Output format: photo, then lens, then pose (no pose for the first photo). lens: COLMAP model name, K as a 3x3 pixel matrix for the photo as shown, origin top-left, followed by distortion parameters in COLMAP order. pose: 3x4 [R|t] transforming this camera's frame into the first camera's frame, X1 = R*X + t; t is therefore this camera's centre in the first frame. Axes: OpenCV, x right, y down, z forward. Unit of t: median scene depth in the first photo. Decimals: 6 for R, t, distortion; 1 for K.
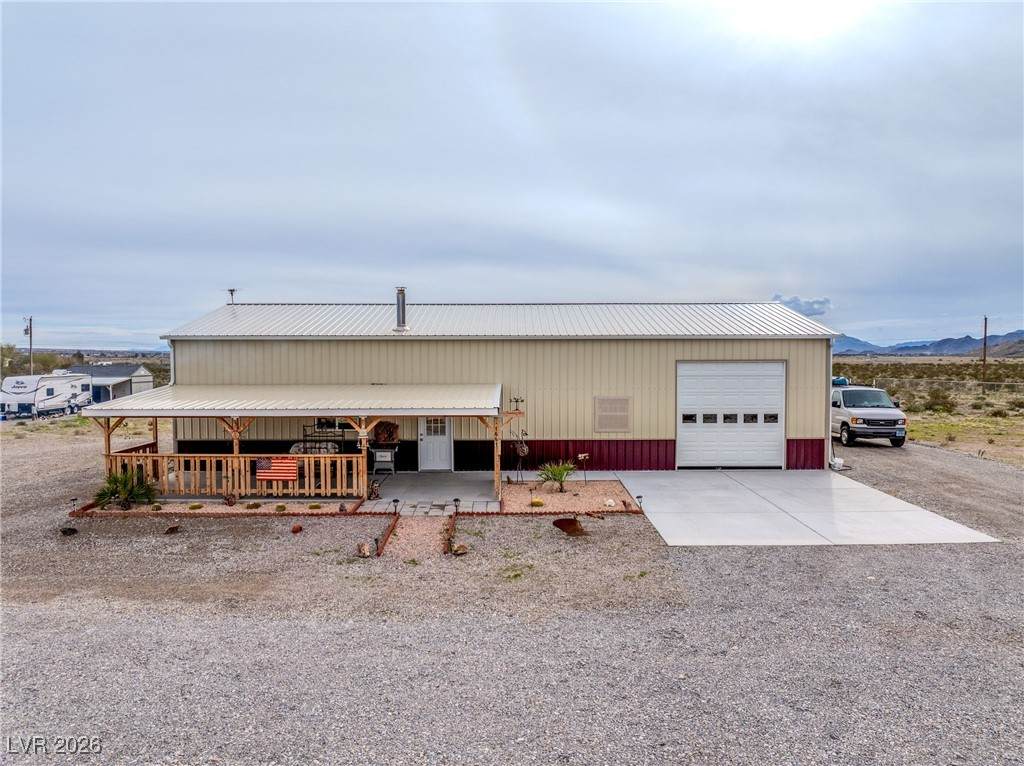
lens RADIAL K [[721.6, 0, 512.0], [0, 721.6, 383.0], [0, 0, 1]] dist [-0.040395, -0.002230]
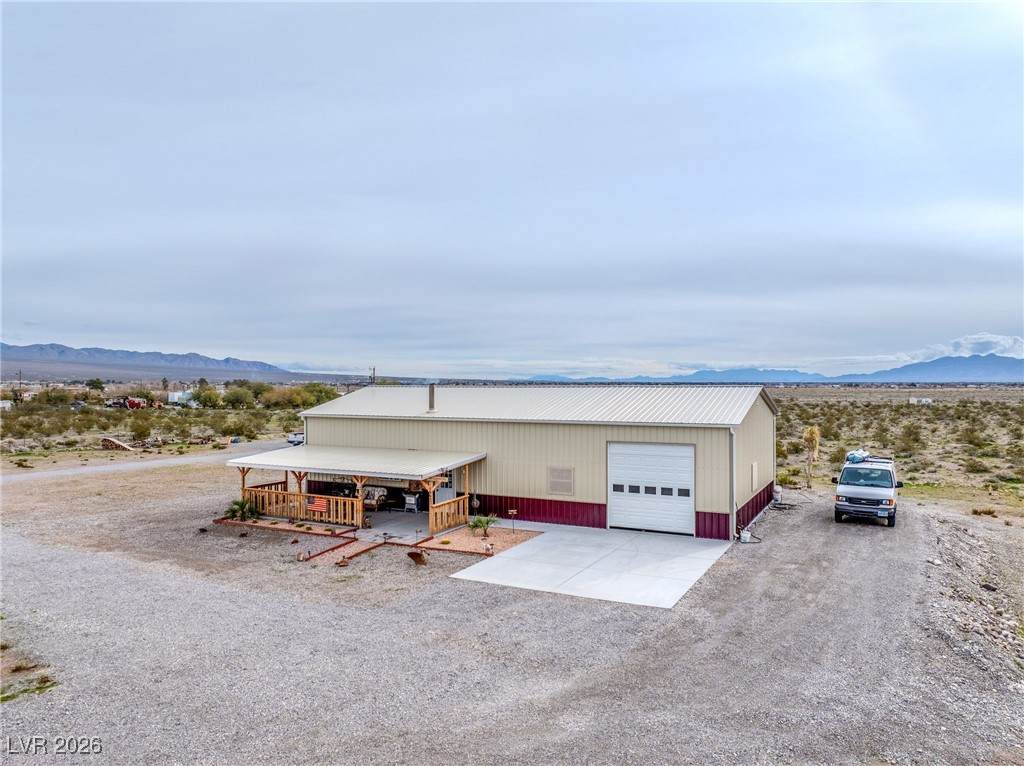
lens RADIAL K [[721.6, 0, 512.0], [0, 721.6, 383.0], [0, 0, 1]] dist [-0.040395, -0.002230]
pose [[0.883591, -0.000172, -0.468259, 0.670451], [-0.018664, 0.999192, -0.035586, -0.084893], [0.467887, 0.040183, 0.882874, -0.192758]]
